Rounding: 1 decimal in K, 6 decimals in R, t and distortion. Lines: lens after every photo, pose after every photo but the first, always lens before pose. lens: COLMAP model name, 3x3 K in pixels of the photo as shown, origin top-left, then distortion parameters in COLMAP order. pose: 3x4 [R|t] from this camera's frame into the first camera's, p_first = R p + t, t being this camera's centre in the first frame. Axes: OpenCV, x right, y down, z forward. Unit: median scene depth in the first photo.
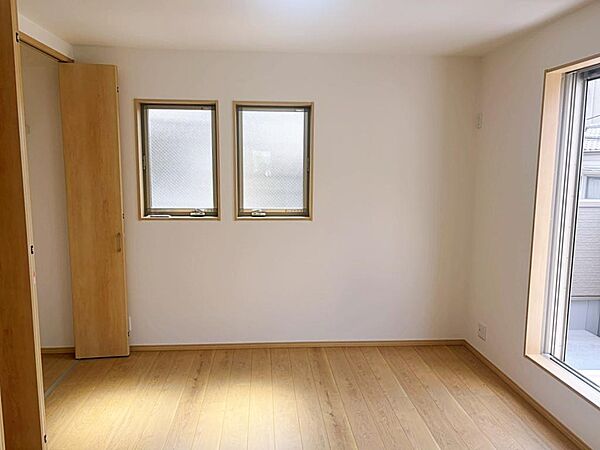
lens RADIAL K [[475.4, 0, 300.0], [0, 475.4, 225.0], [0, 0, 1]] dist [0.001586, 0.001375]
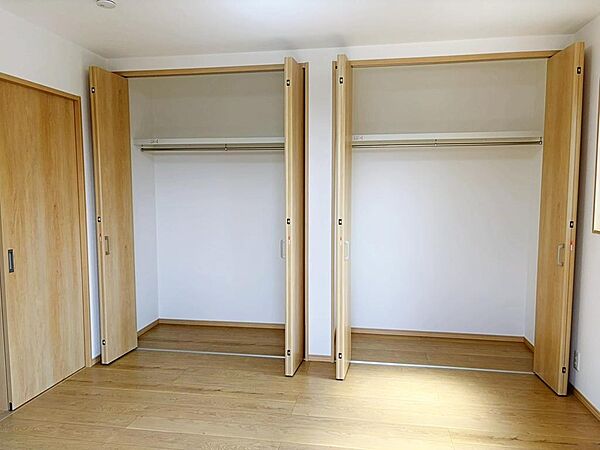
lens RADIAL K [[458.4, 0, 298.1], [0, 458.4, 228.7], [0, 0, 1]] dist [0.080836, -0.079182]
pose [[-0.256844, 0.072638, -0.963719, 0.575971], [-0.130102, 0.985496, 0.108953, -0.041402], [0.957656, 0.153366, -0.243668, 0.822577]]
